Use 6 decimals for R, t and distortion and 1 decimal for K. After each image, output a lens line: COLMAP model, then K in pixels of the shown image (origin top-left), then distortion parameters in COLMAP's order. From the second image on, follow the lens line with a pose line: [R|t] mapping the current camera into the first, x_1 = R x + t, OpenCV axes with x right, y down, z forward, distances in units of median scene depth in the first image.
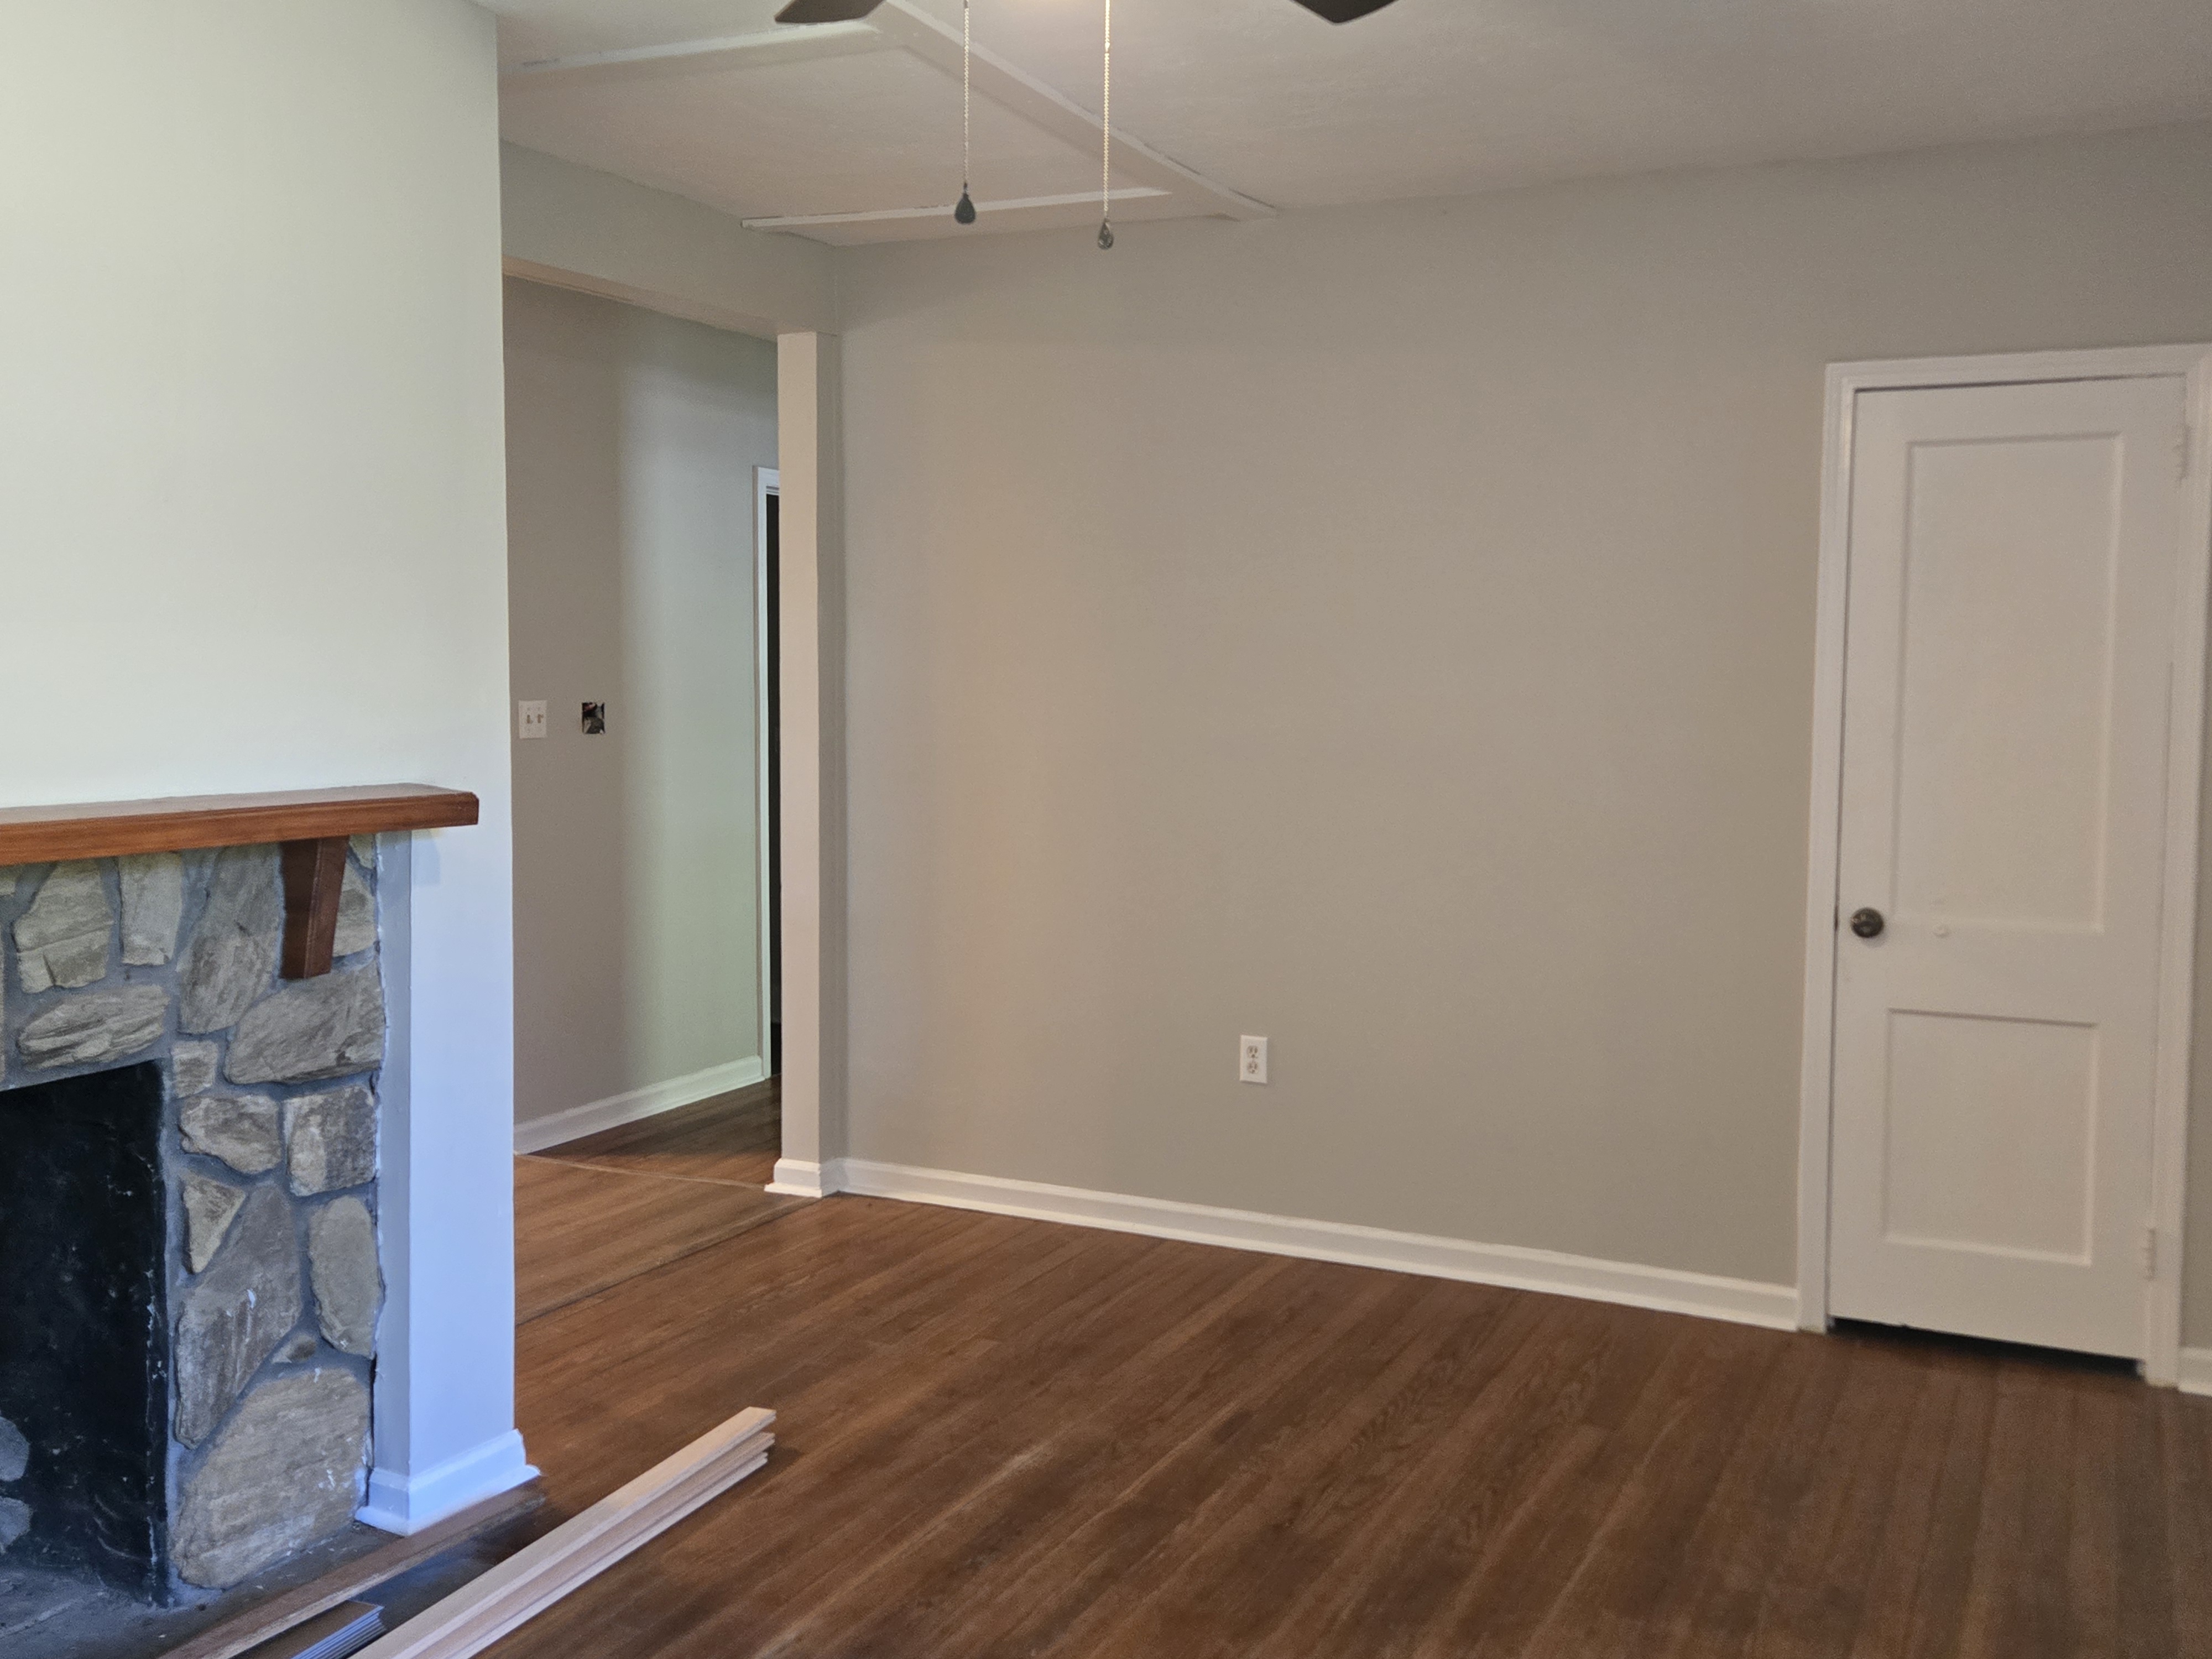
lens RADIAL K [[2085.8, 0, 1106.0], [0, 2085.8, 829.5], [0, 0, 1]] dist [0.089564, -0.092504]
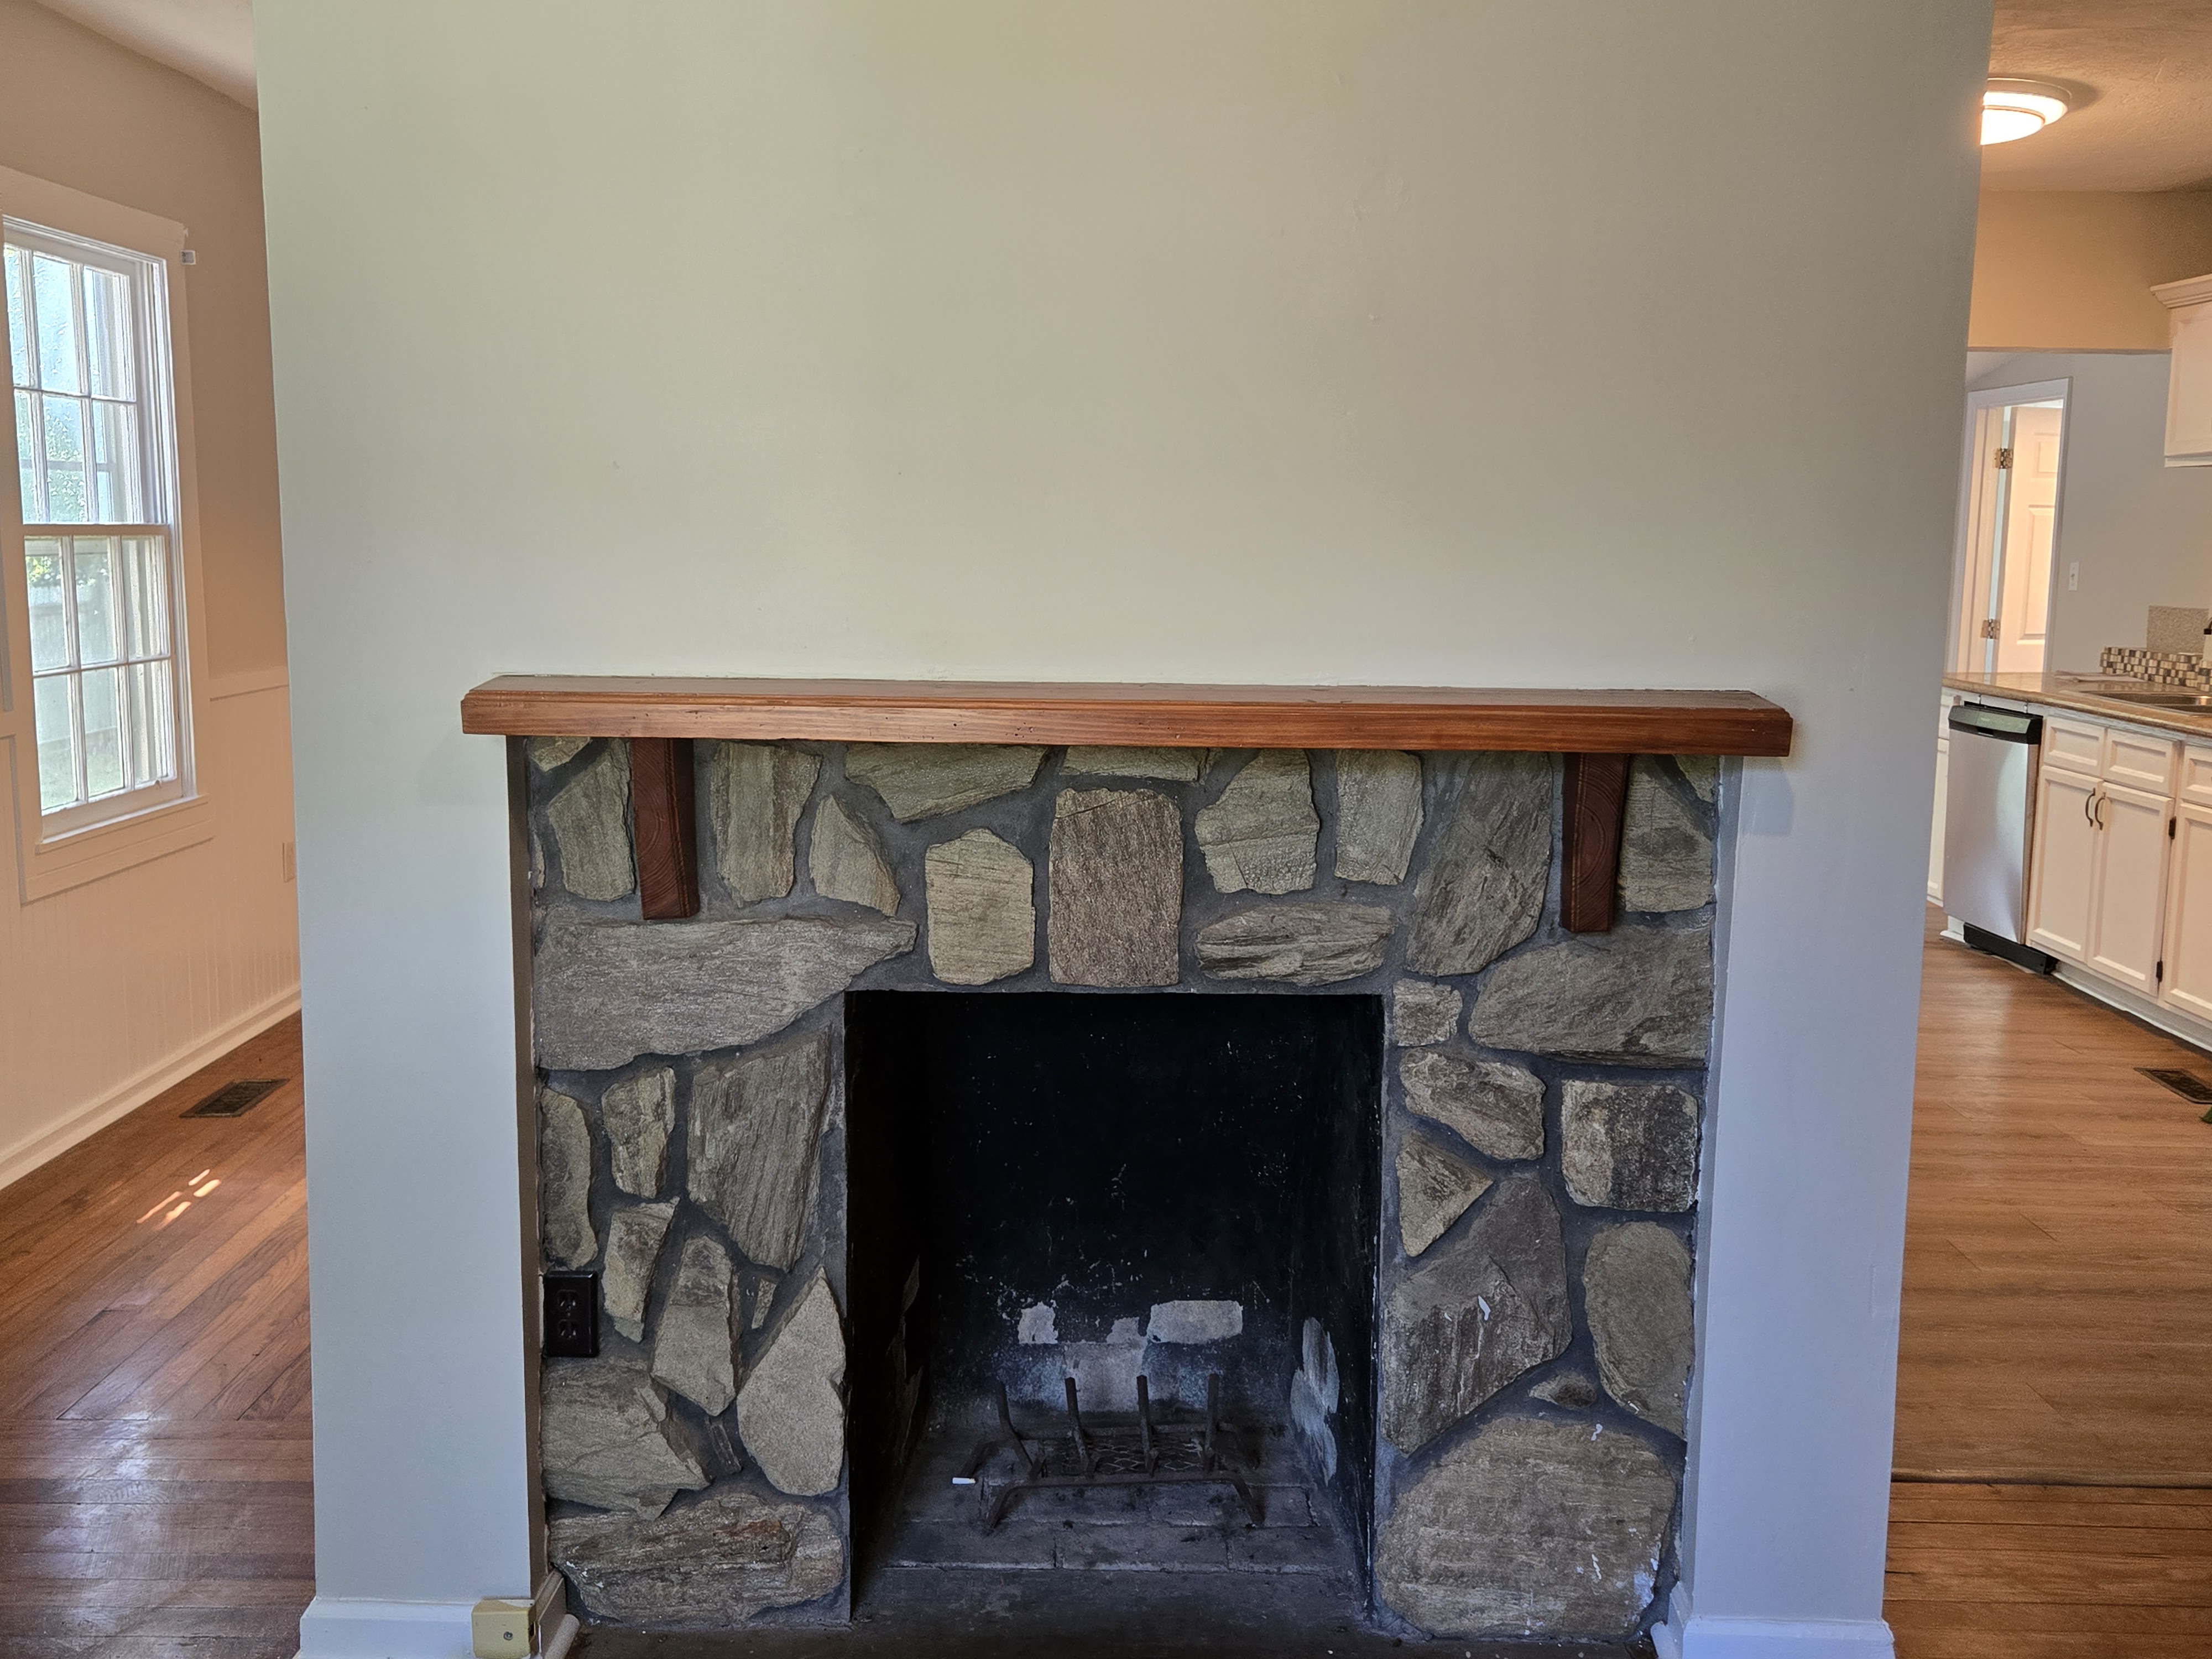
lens RADIAL K [[2085.8, 0, 1106.0], [0, 2085.8, 829.5], [0, 0, 1]] dist [0.089564, -0.092504]
pose [[0.432264, 0.125188, -0.893015, 0.233452], [-0.080462, 0.991721, 0.100077, -0.030704], [0.898150, 0.028594, 0.438758, 0.510106]]
